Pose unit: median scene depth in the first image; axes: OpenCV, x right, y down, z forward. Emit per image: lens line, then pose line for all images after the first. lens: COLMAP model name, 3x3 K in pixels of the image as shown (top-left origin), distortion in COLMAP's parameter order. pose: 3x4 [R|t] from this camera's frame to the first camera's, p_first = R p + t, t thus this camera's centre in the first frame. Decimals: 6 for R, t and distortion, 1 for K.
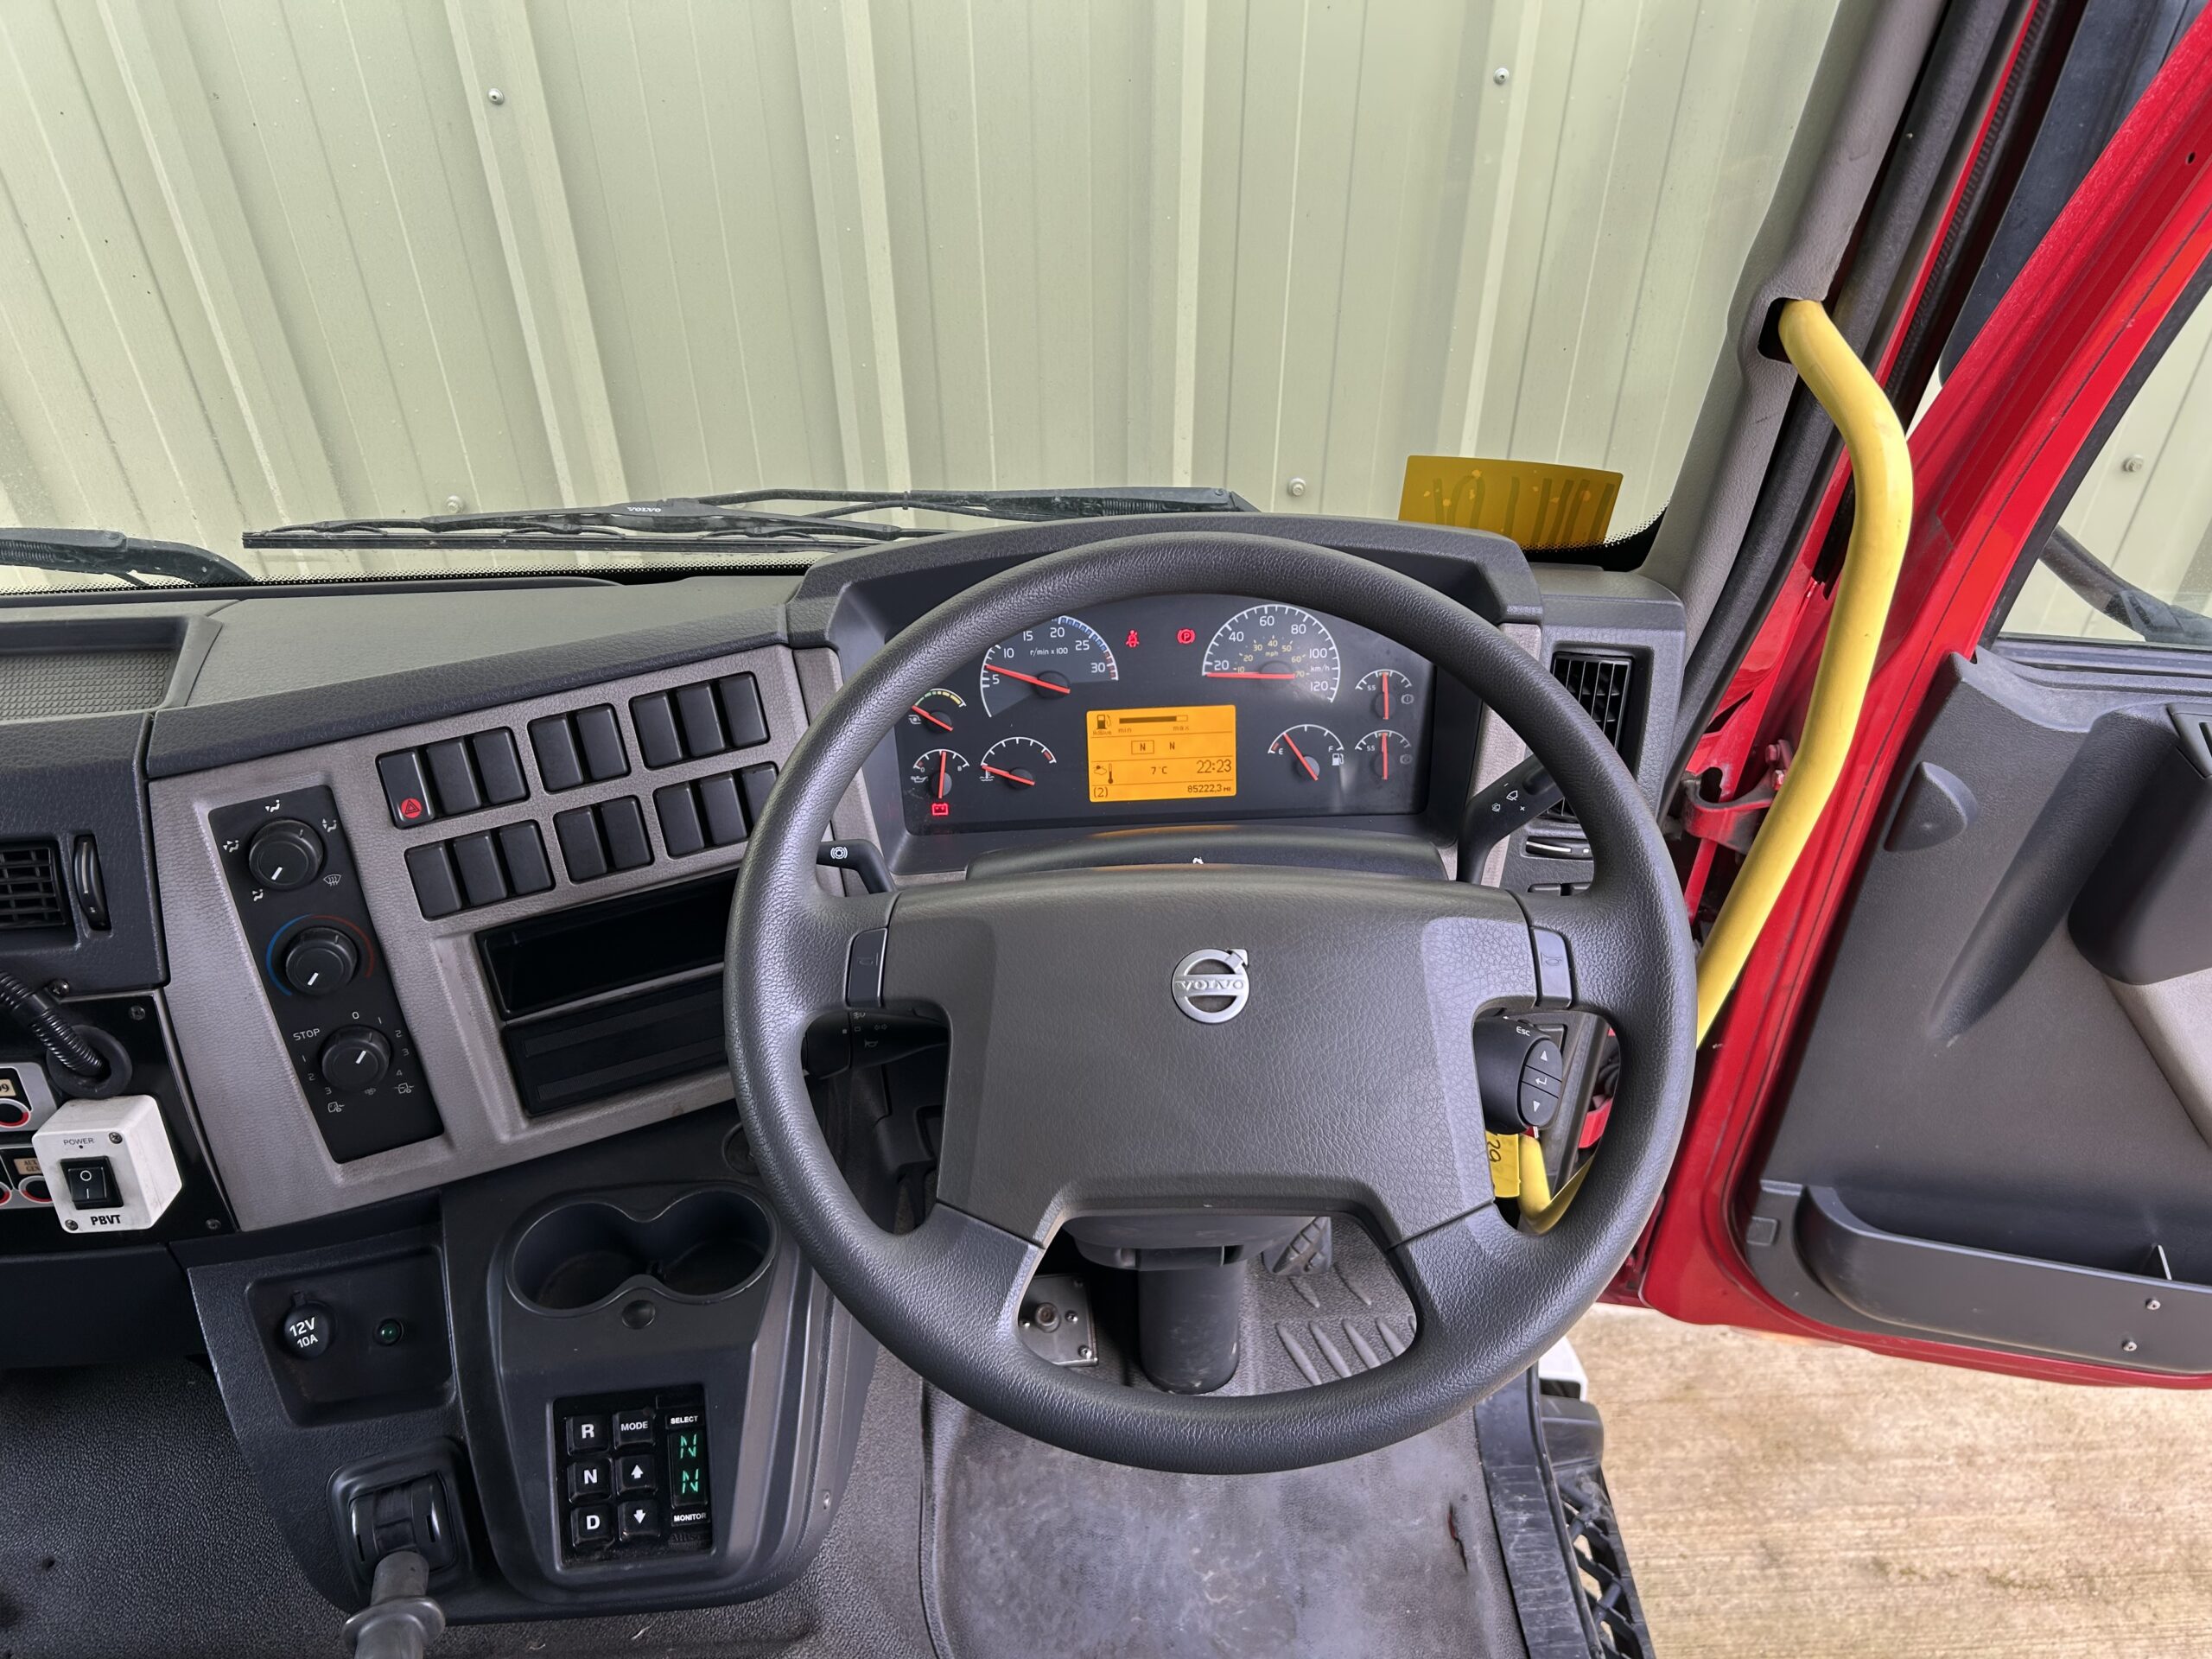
lens RADIAL K [[1815.5, 0, 972.7], [0, 1815.5, 891.0], [0, 0, 1]] dist [0.138882, -0.329047]
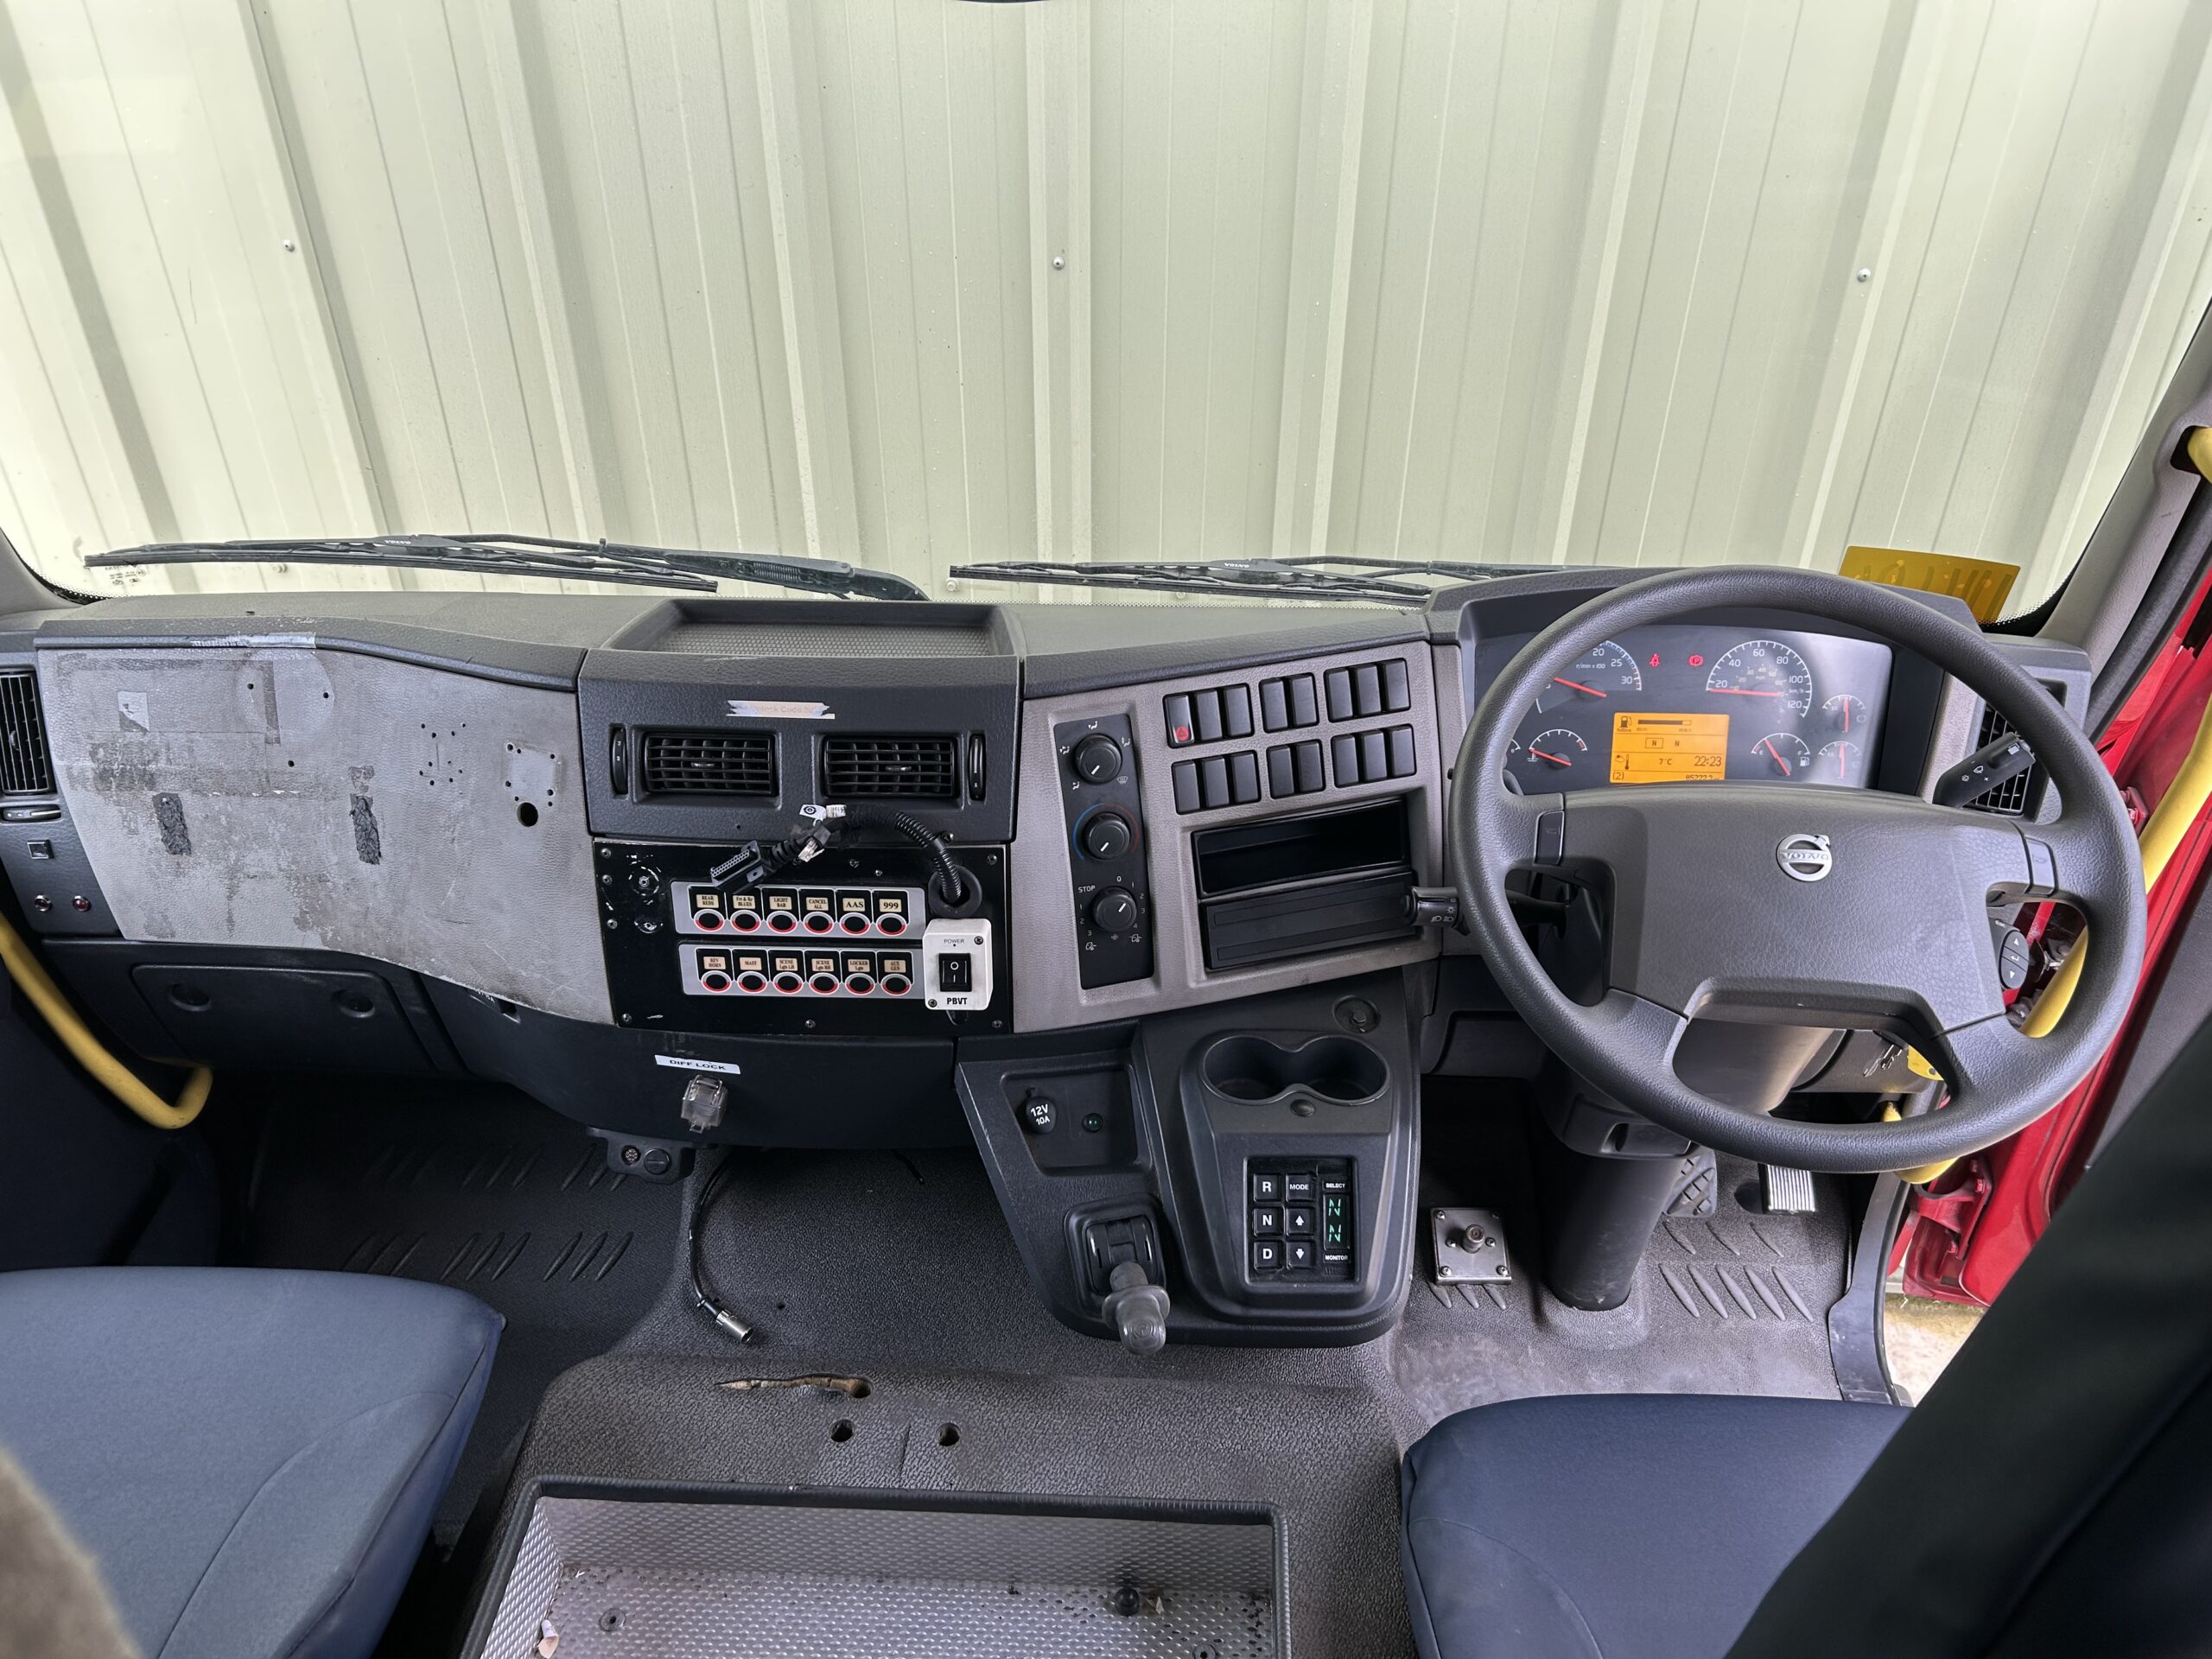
lens RADIAL K [[1674.3, 0, 1106.0], [0, 1674.3, 829.5], [0, 0, 1]] dist [0.090339, -0.120778]
pose [[0.995530, 0.062582, -0.070739, -0.246363], [-0.068934, 0.993440, -0.091241, 0.143060], [0.064565, 0.095710, 0.993313, -0.286708]]
